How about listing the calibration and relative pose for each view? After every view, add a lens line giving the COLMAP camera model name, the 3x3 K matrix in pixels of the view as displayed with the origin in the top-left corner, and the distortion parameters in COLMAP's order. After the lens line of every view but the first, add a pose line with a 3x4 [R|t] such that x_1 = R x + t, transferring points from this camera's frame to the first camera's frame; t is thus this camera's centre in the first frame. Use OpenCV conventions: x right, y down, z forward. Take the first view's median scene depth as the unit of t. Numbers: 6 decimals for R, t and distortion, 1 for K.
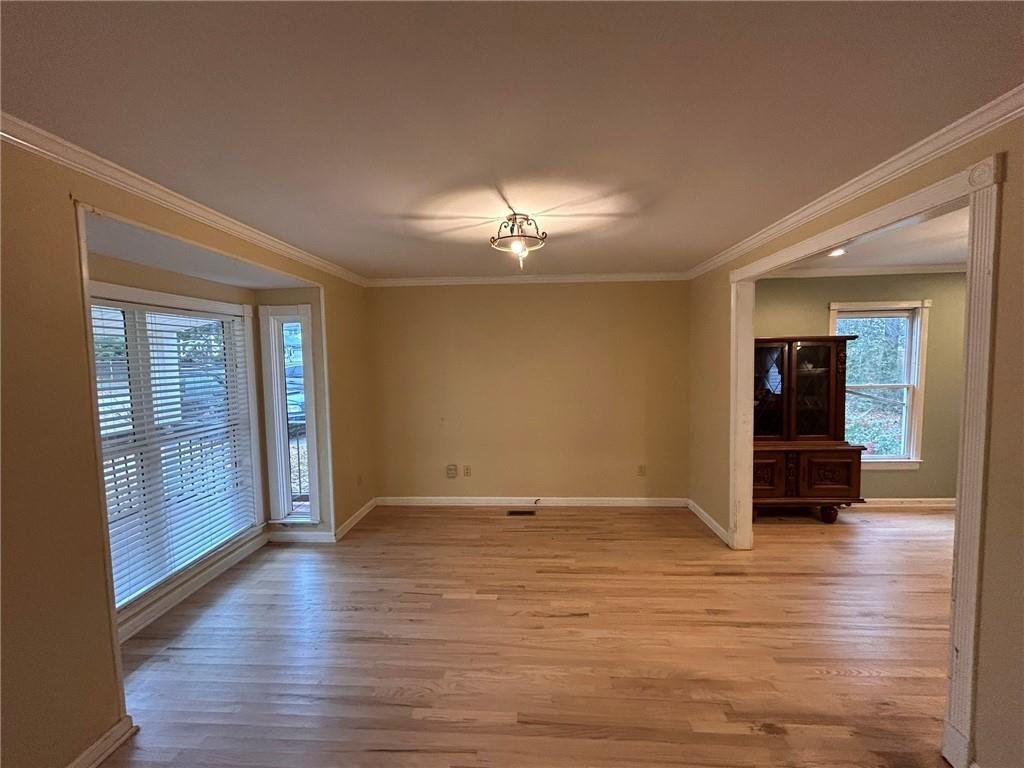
lens RADIAL K [[406.0, 0, 515.3], [0, 406.0, 386.5], [0, 0, 1]] dist [0.001206, 0.000261]
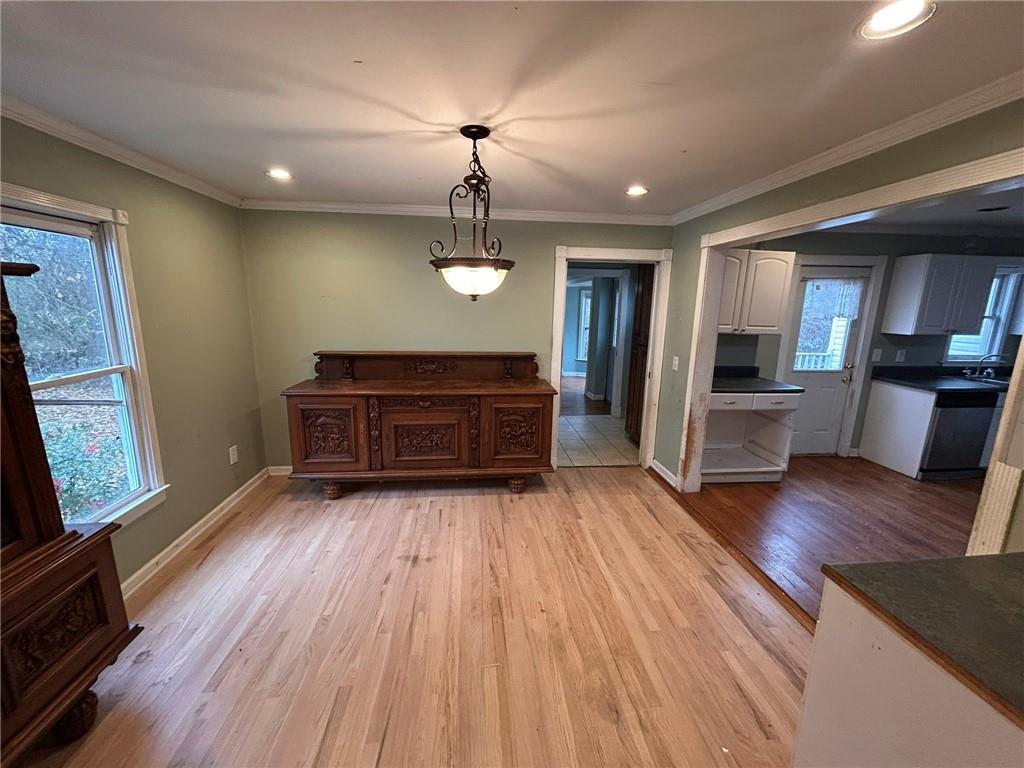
lens RADIAL K [[412.3, 0, 511.1], [0, 412.3, 384.9], [0, 0, 1]] dist [-0.001029, -0.000013]
pose [[-0.147019, -0.182397, 0.972171, 0.361950], [0.048033, 0.980375, 0.191200, -0.064728], [-0.987967, 0.074806, -0.135373, 0.587230]]
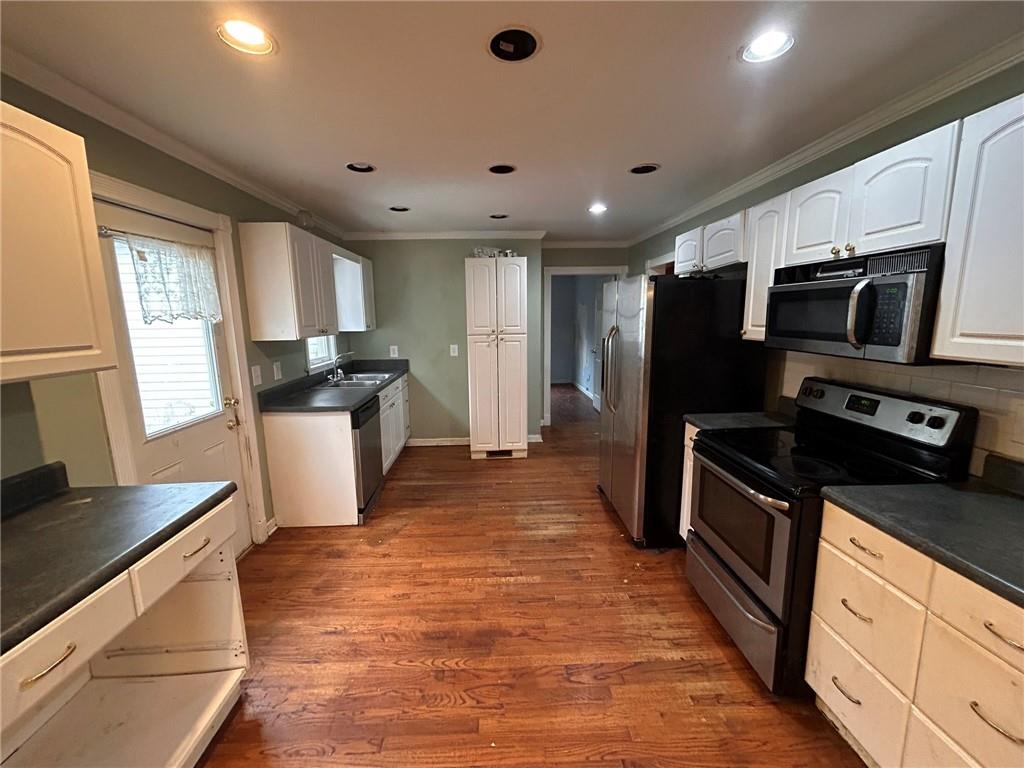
lens RADIAL K [[412.3, 0, 511.1], [0, 412.3, 384.9], [0, 0, 1]] dist [-0.001029, -0.000013]
pose [[-0.995369, 0.043521, -0.085715, 0.936519], [0.022303, 0.971868, 0.234469, -0.025544], [0.093508, 0.231472, -0.968337, 0.192987]]
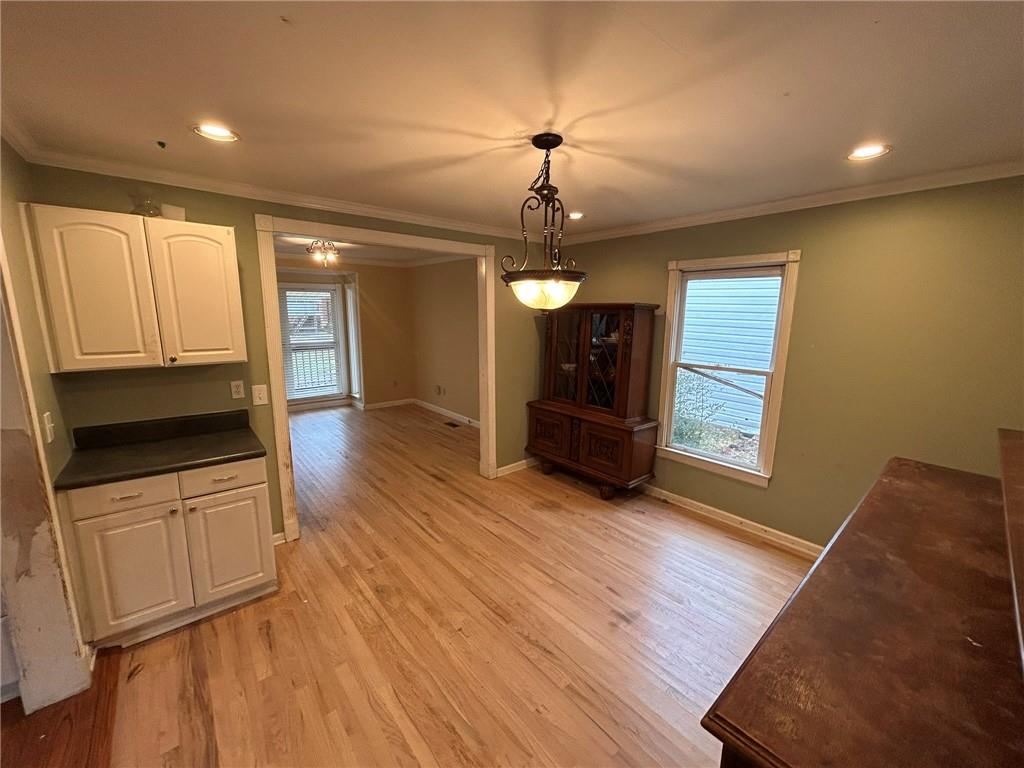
lens RADIAL K [[412.3, 0, 511.1], [0, 412.3, 384.9], [0, 0, 1]] dist [-0.001029, -0.000013]
pose [[0.681314, 0.156010, -0.715173, 1.249115], [-0.070945, 0.986498, 0.147611, -0.059726], [0.728545, -0.049831, 0.683183, 0.175925]]
